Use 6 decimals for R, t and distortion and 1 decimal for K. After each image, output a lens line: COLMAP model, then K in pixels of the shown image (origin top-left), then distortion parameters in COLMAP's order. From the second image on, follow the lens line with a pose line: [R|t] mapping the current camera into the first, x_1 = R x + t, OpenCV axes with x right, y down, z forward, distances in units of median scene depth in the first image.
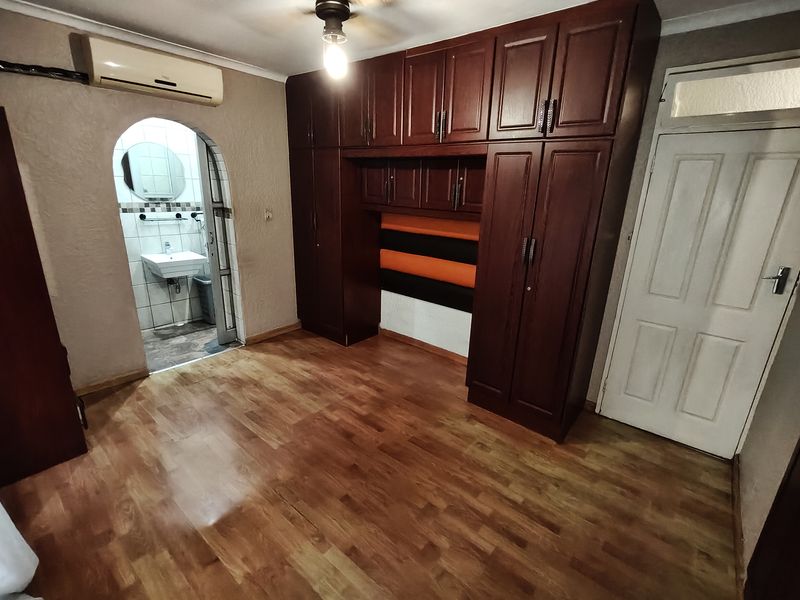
lens RADIAL K [[370.9, 0, 397.2], [0, 370.9, 300.0], [0, 0, 1]] dist [-0.001609, -0.000079]
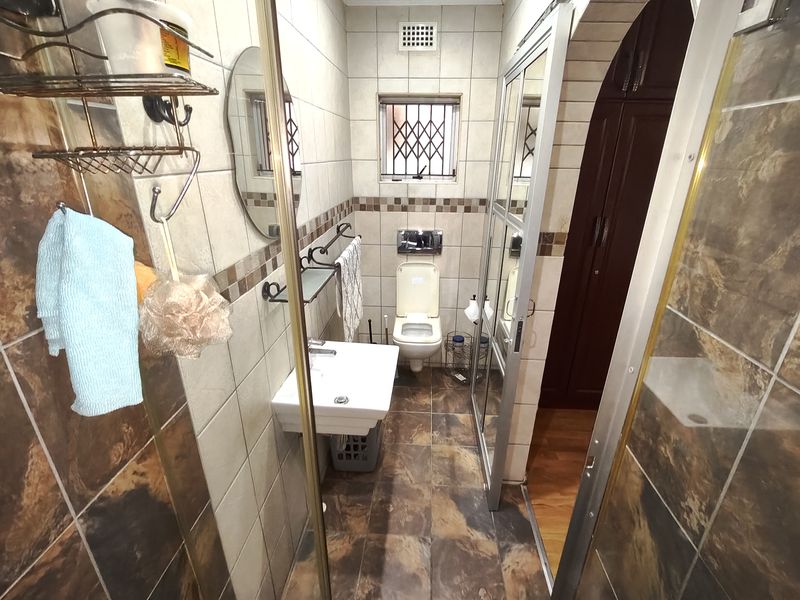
lens RADIAL K [[370.9, 0, 404.2], [0, 370.9, 301.1], [0, 0, 1]] dist [-0.001609, -0.000079]
pose [[0.796008, -0.228052, 0.560682, -0.765544], [0.175649, 0.973479, 0.146582, -0.238618], [-0.579240, -0.018197, 0.814954, 0.653511]]
